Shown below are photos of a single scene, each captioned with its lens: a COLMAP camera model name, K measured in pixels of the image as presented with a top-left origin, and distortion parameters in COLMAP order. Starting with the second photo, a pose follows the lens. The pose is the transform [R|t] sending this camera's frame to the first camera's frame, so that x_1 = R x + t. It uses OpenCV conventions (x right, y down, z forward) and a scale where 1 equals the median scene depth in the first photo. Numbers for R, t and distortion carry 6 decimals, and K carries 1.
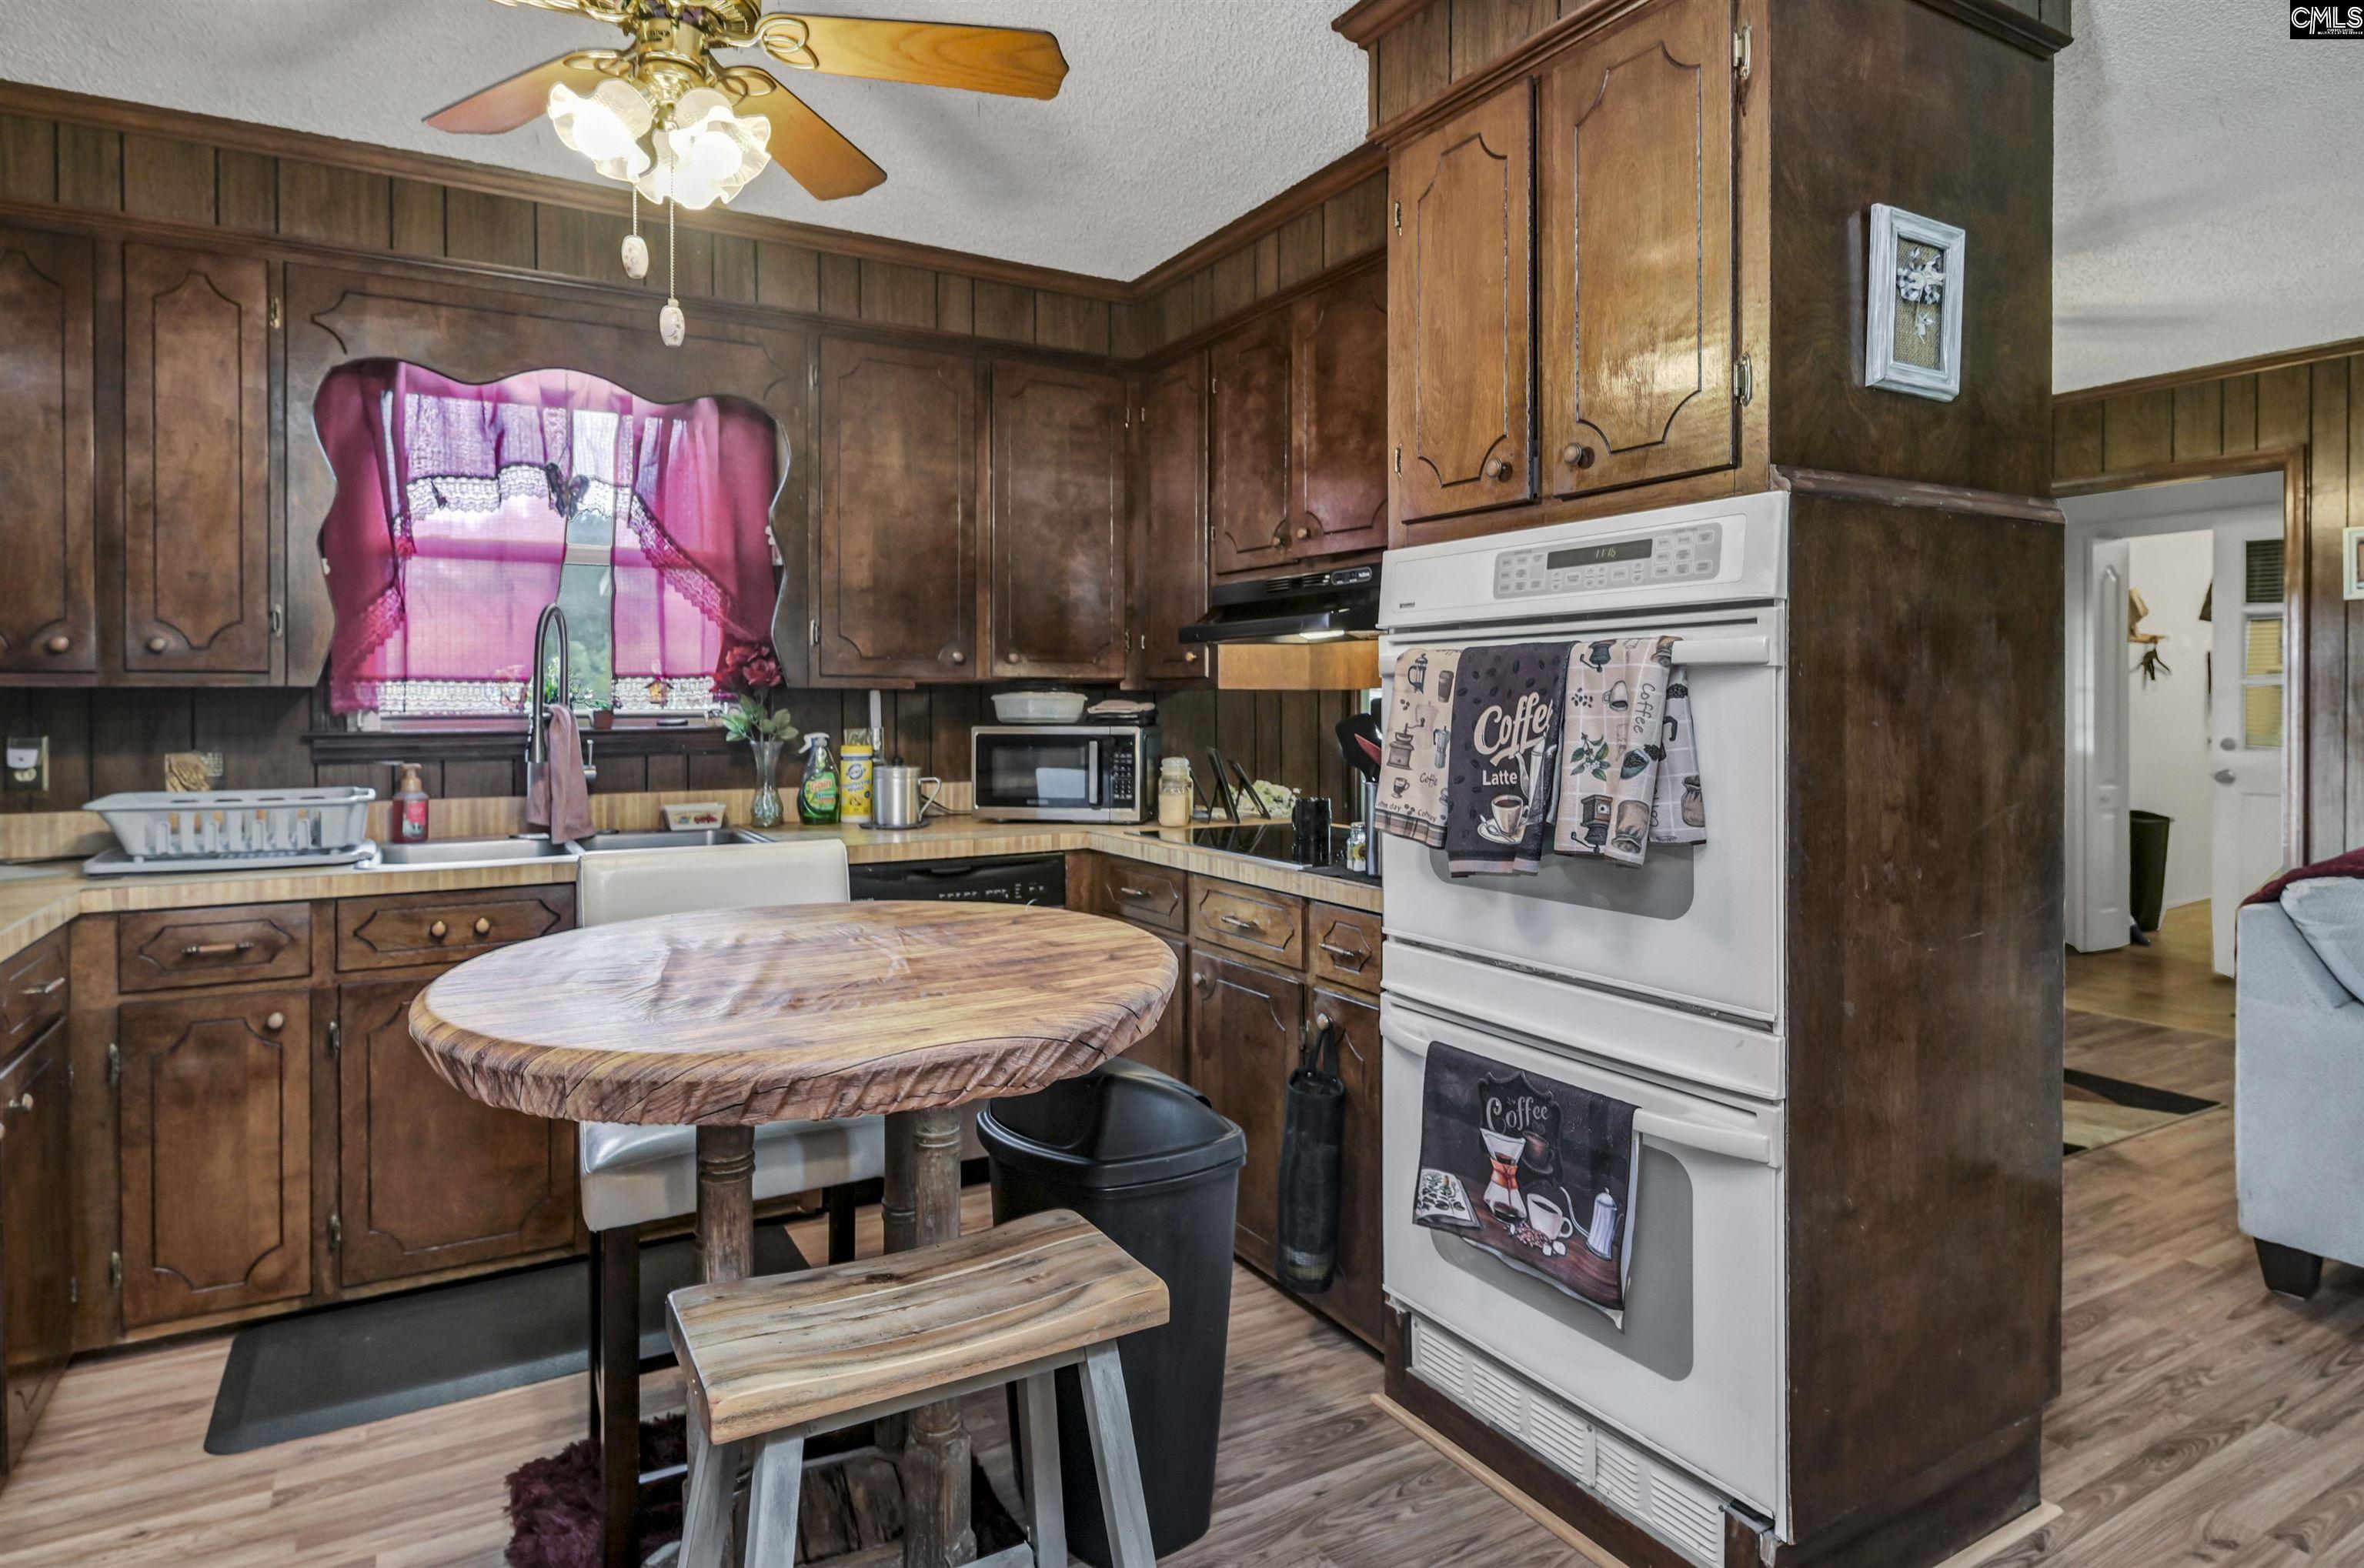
lens RADIAL K [[1304.4, 0, 1187.8], [0, 1304.4, 717.8], [0, 0, 1]] dist [-0.002406, -0.001162]
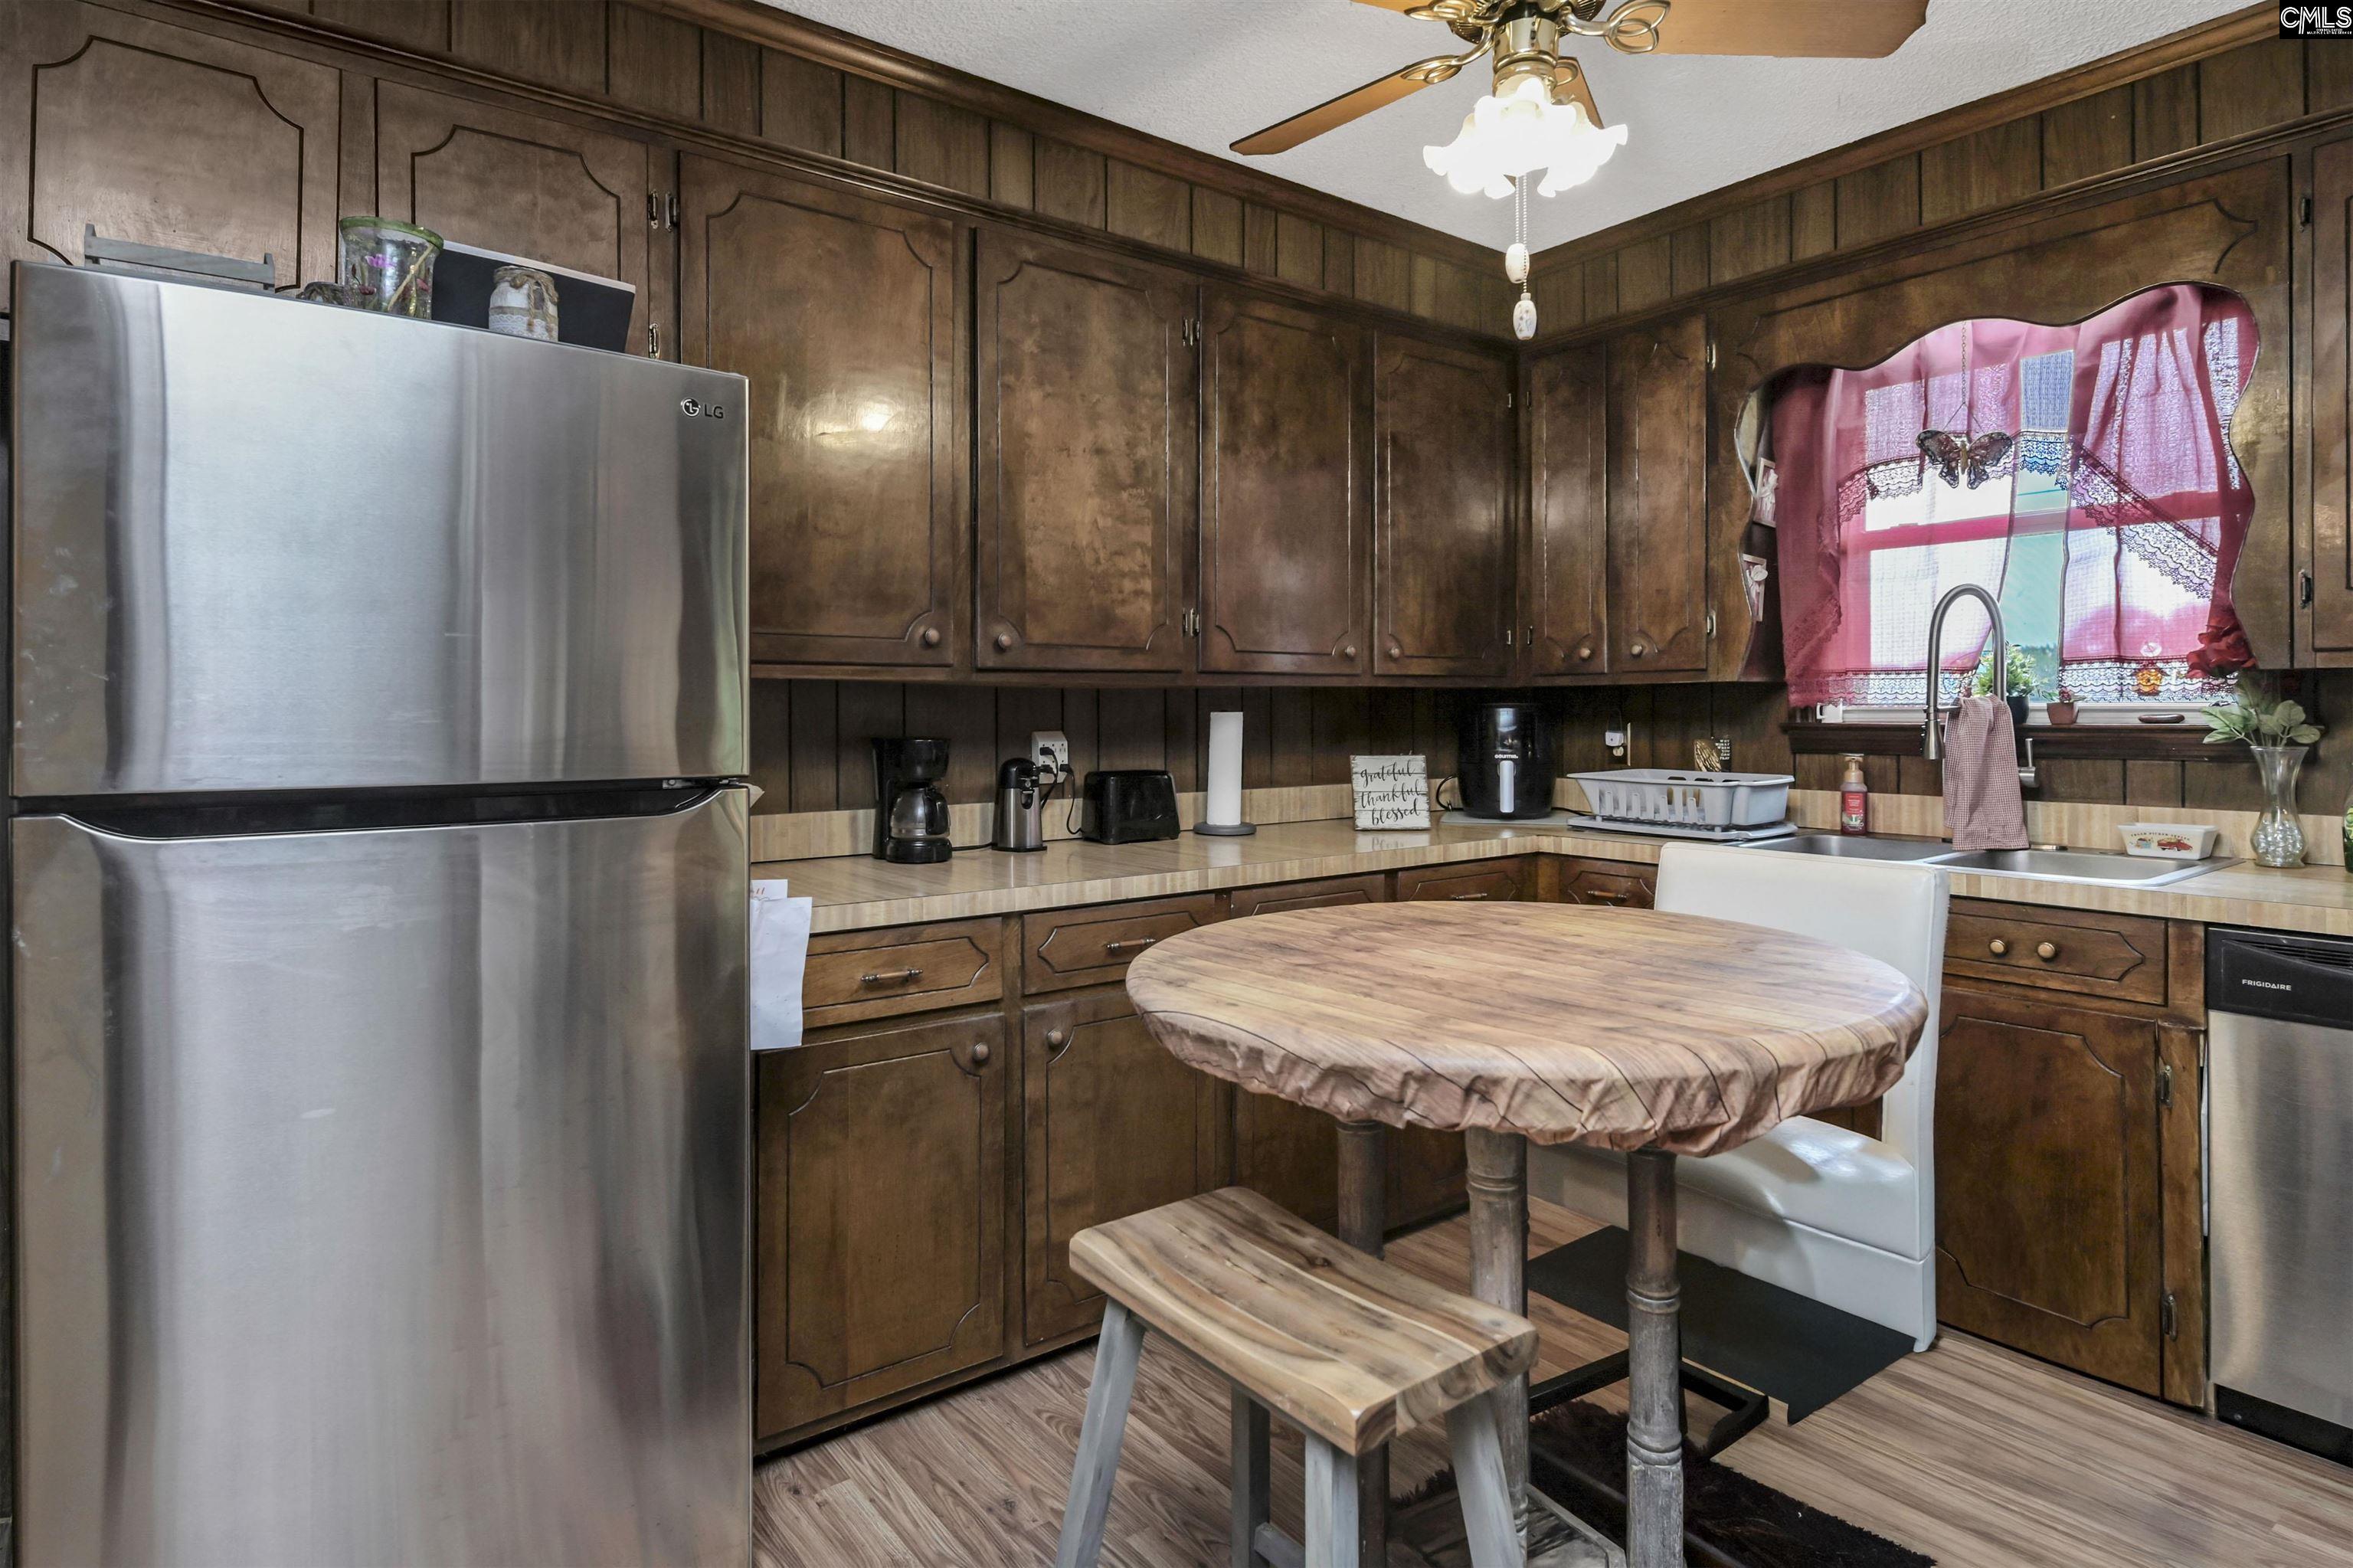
lens RADIAL K [[1296.5, 0, 1177.6], [0, 1296.5, 702.5], [0, 0, 1]] dist [0.018655, 0.000141]
pose [[0.128124, -0.003861, -0.991751, 0.336651], [-0.011038, 0.999925, -0.005319, 0.004889], [0.991697, 0.011628, 0.128071, 0.348920]]
